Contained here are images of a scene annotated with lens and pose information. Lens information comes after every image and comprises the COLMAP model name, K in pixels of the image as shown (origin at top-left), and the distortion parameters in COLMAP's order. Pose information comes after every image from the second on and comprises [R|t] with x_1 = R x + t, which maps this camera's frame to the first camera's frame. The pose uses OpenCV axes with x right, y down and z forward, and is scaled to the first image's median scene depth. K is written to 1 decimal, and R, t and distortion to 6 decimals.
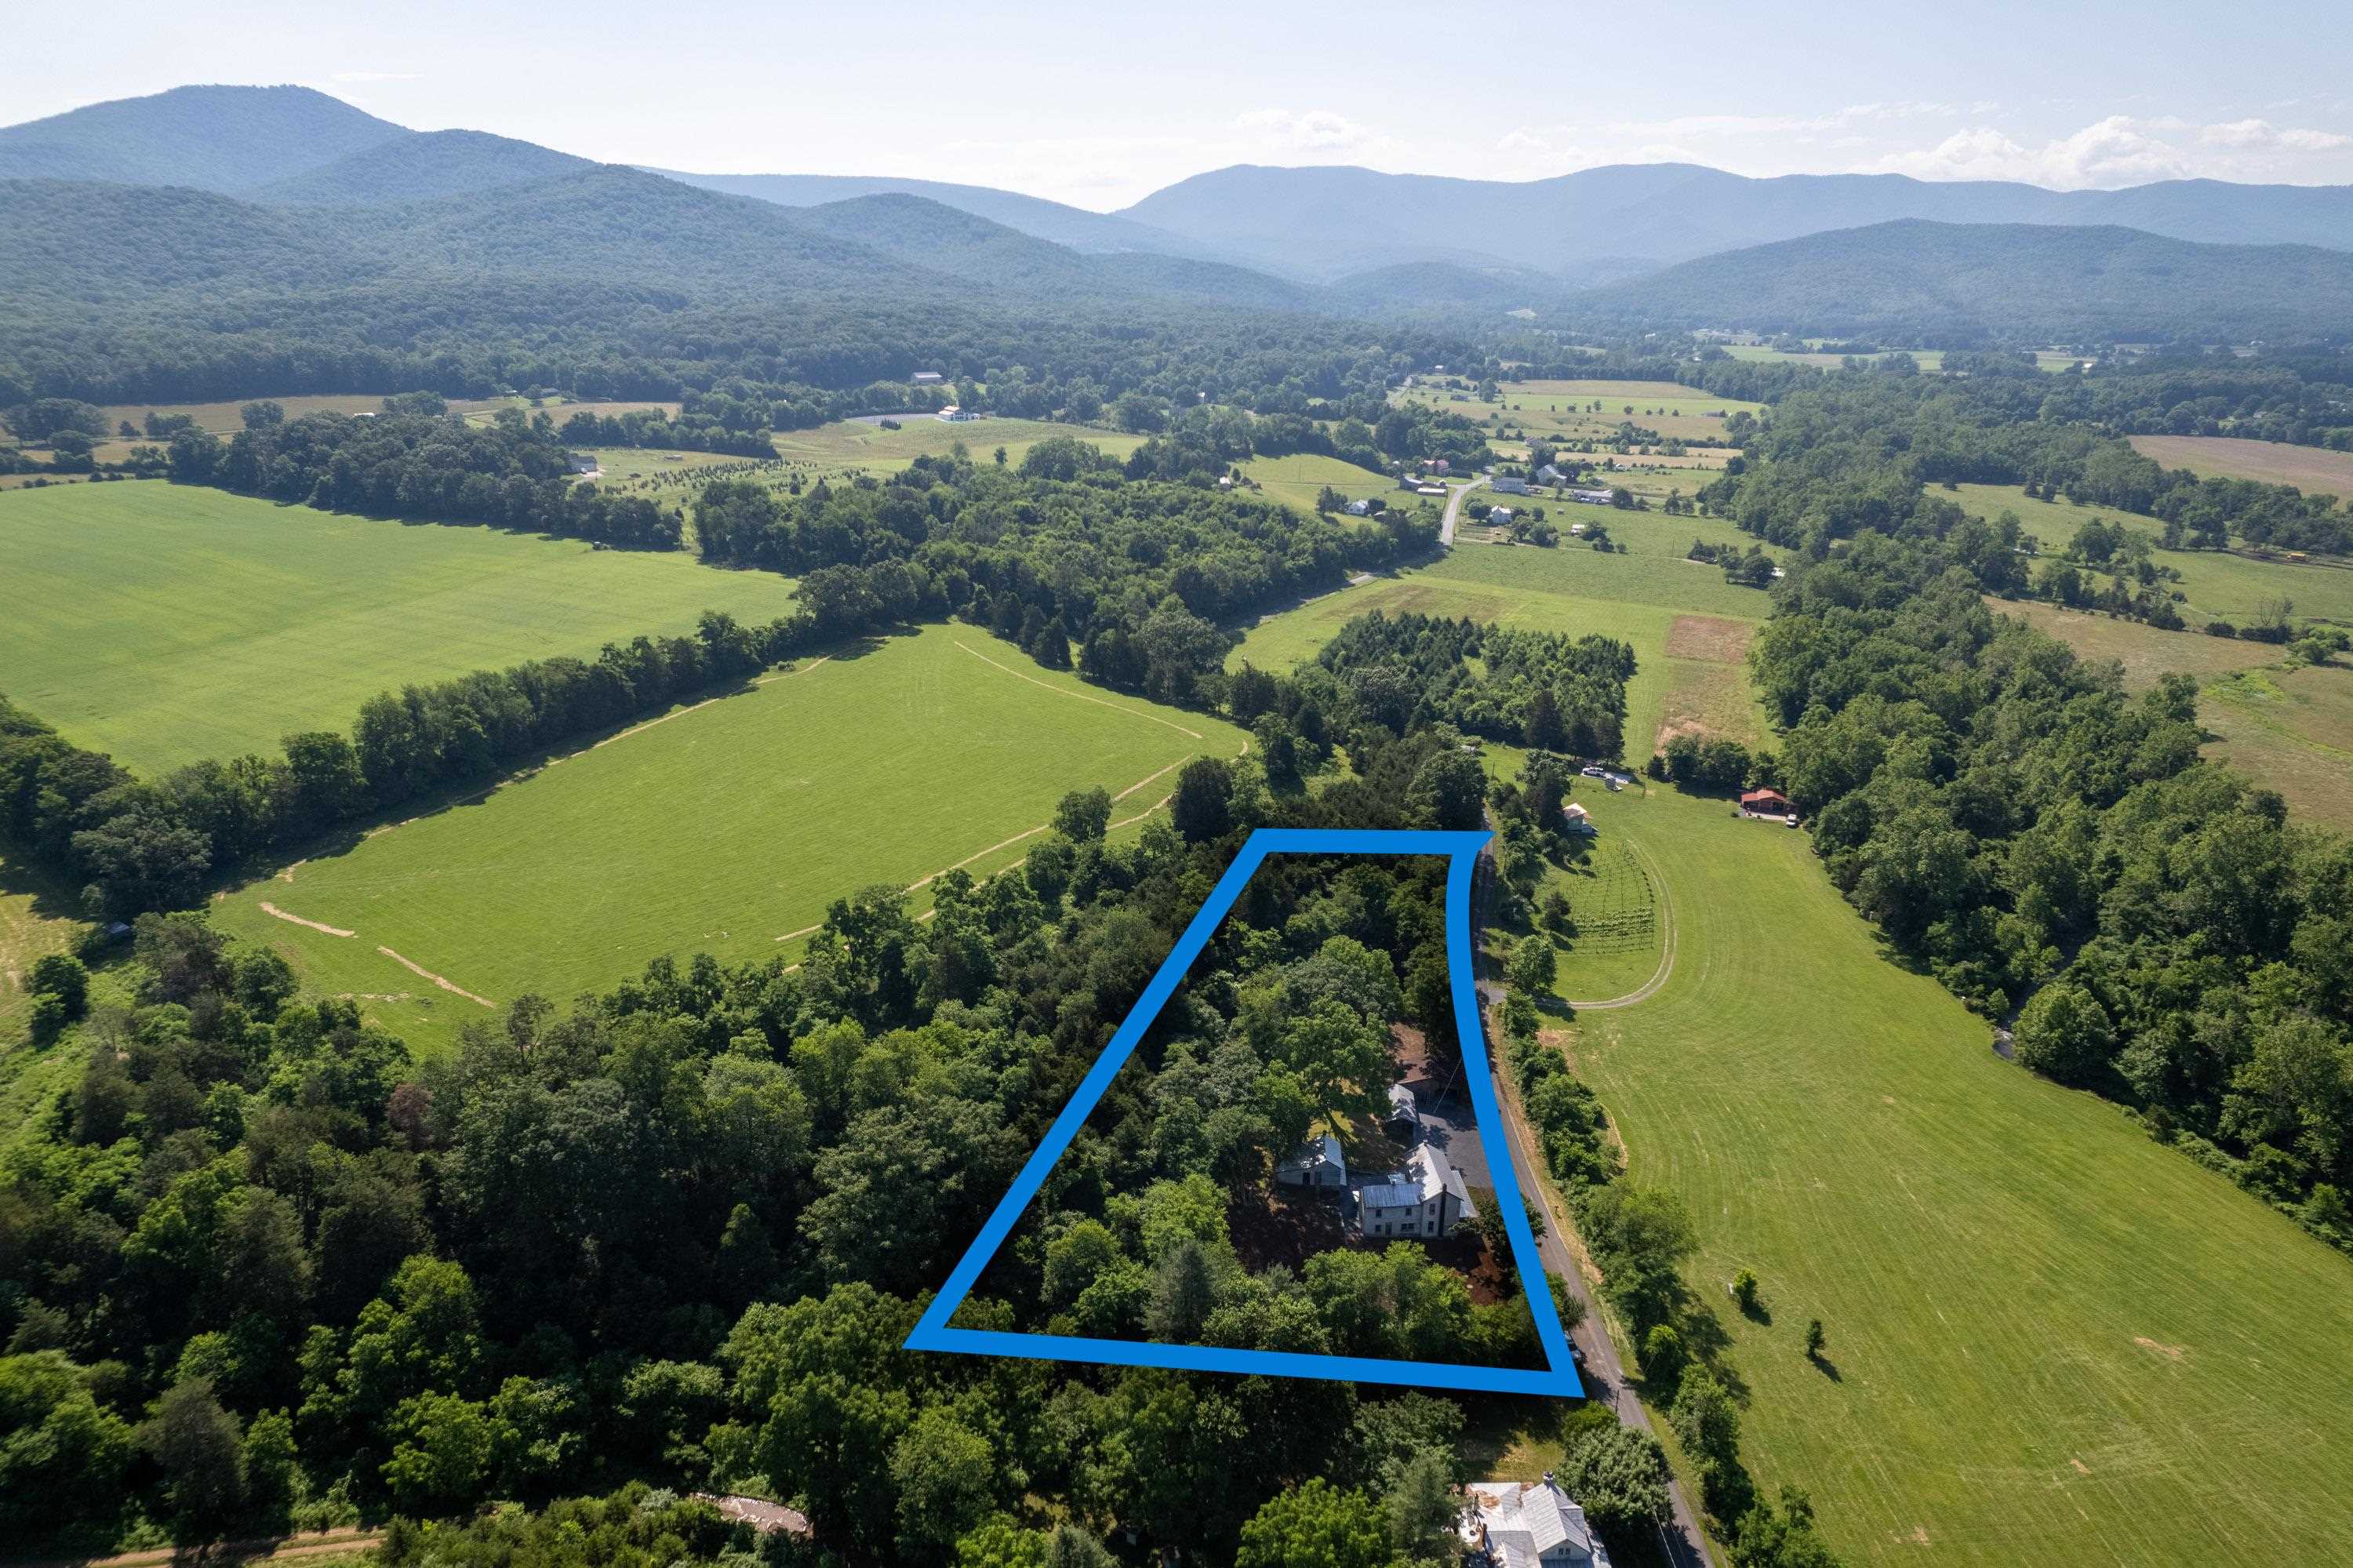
lens RADIAL K [[1513.5, 0, 1173.2], [0, 1513.5, 776.0], [0, 0, 1]] dist [-0.075379, 0.065161]
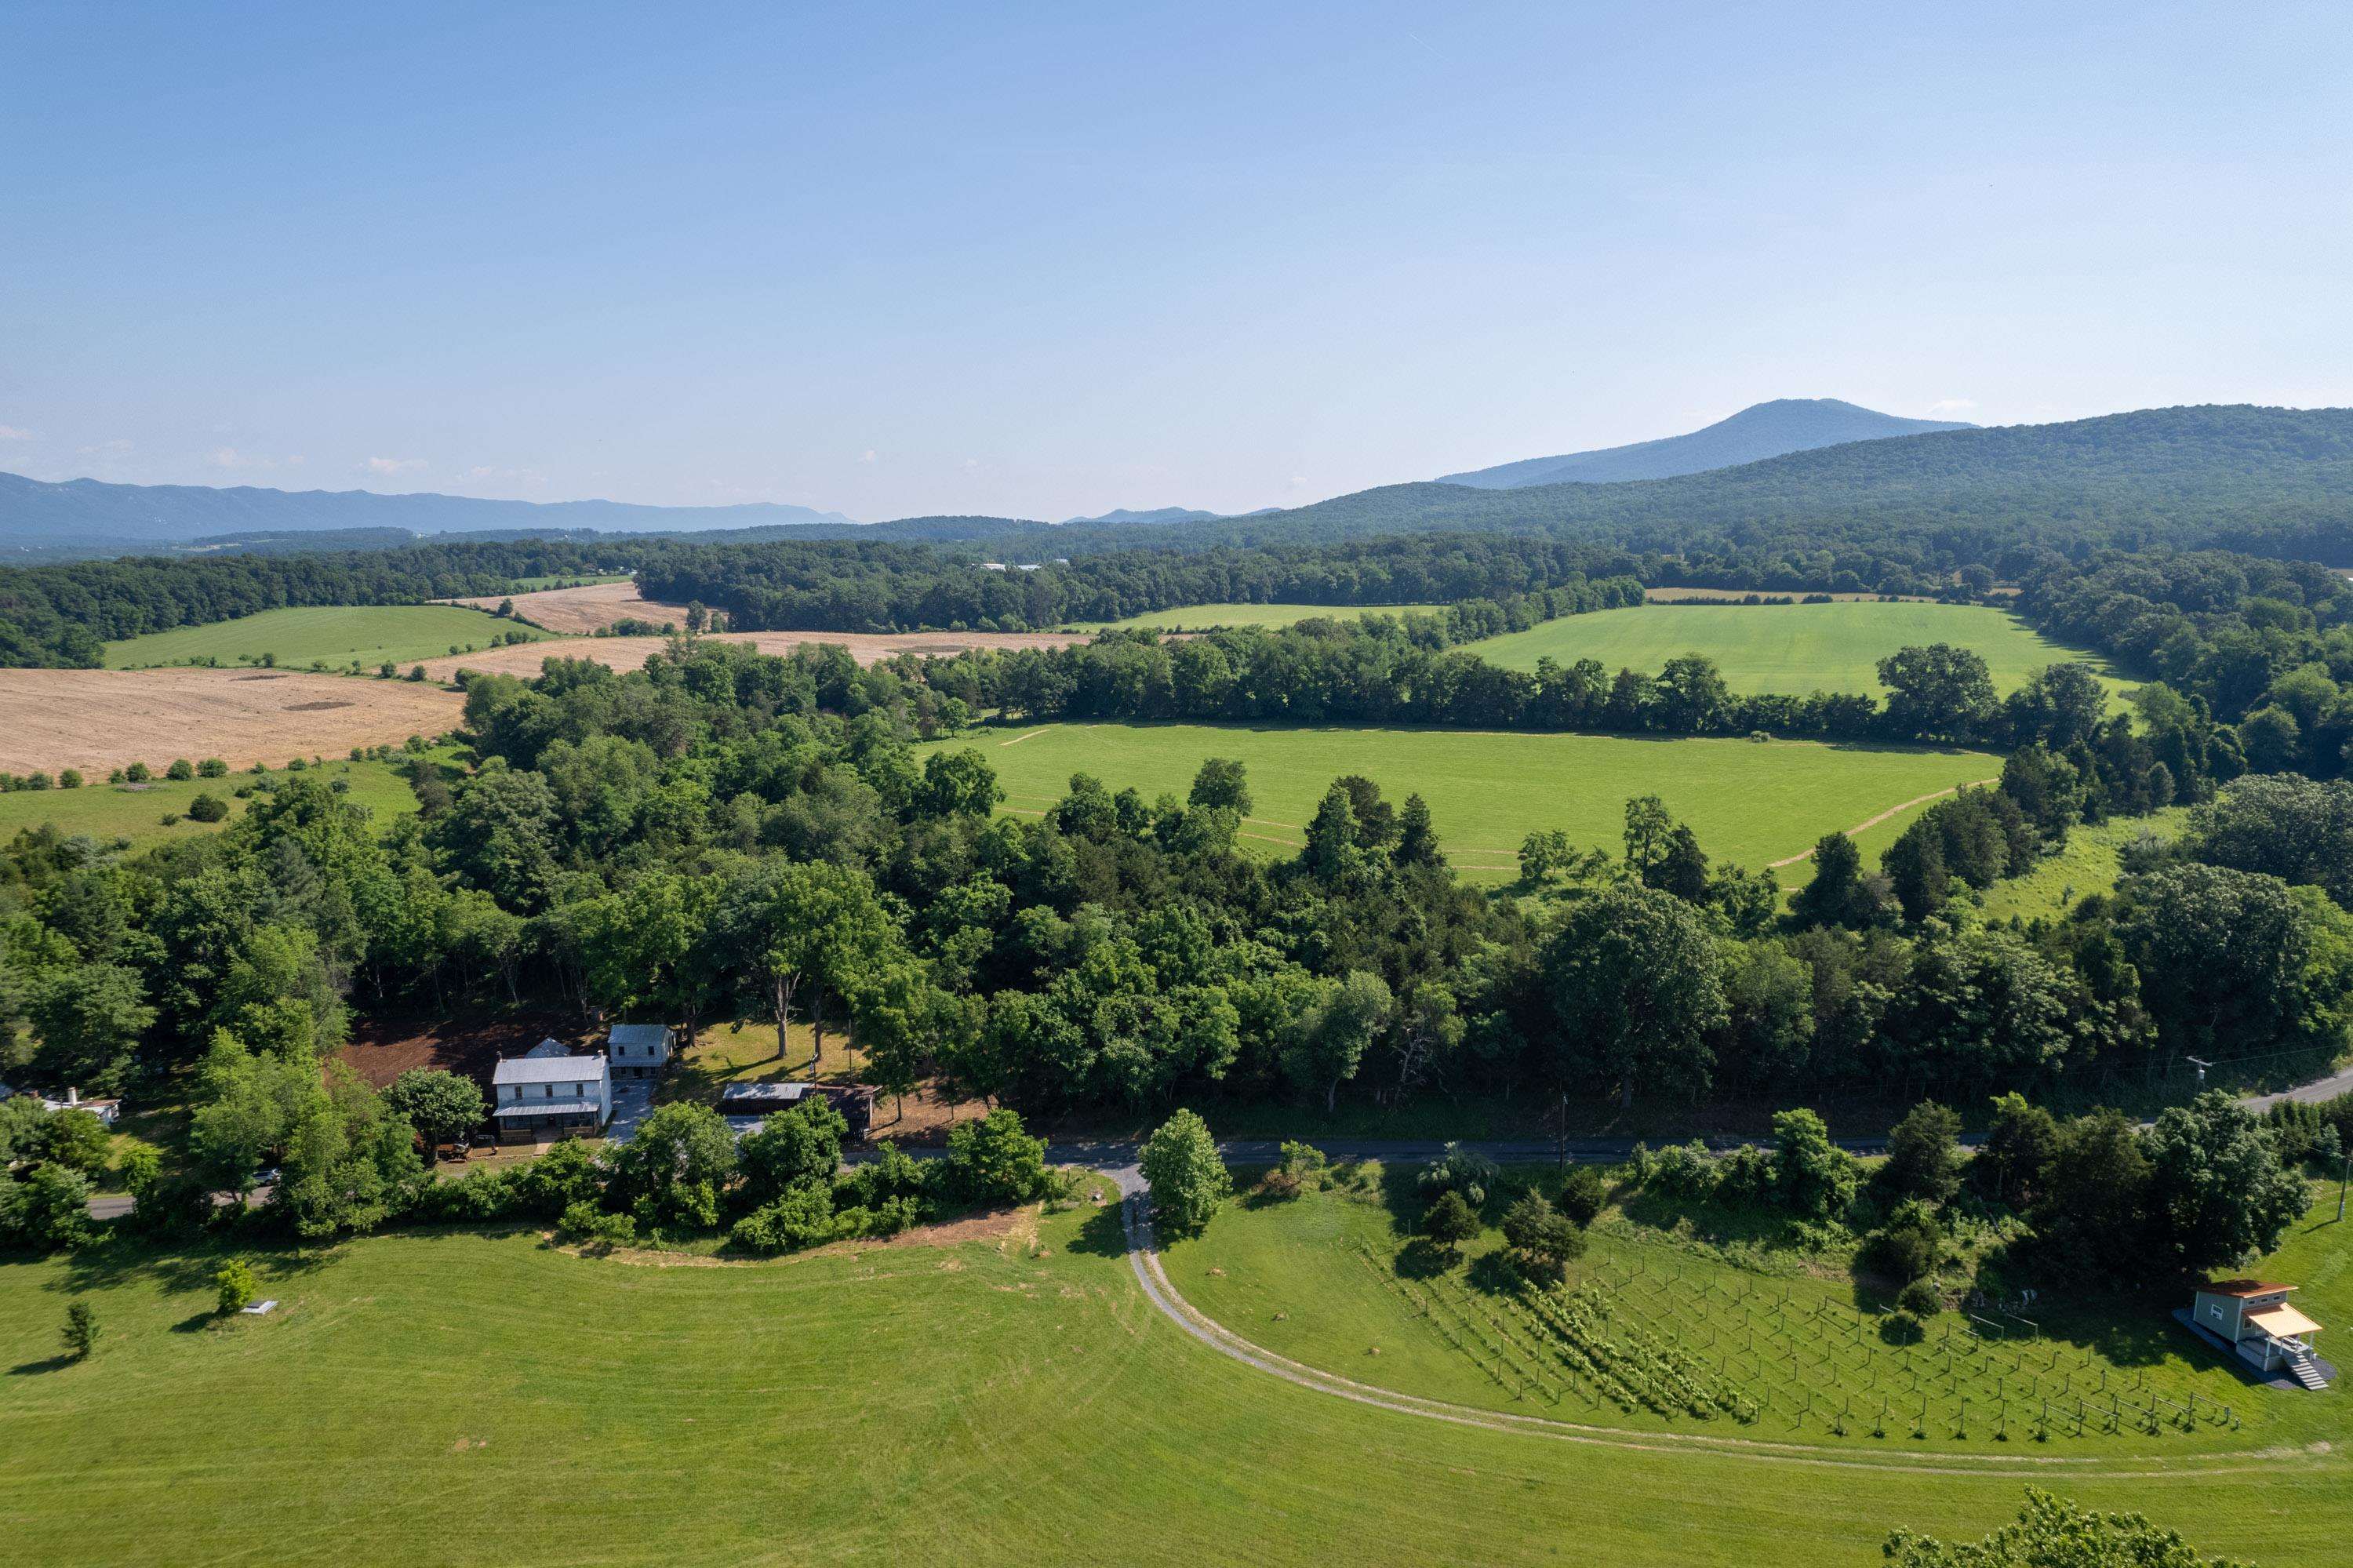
lens RADIAL K [[1513.5, 0, 1172.1], [0, 1513.5, 791.2], [0, 0, 1]] dist [-0.075379, 0.065161]
pose [[0.089197, 0.157803, -0.983434, 0.257773], [-0.314738, 0.941242, 0.122487, -0.022852], [0.944978, 0.298599, 0.133623, 0.304441]]
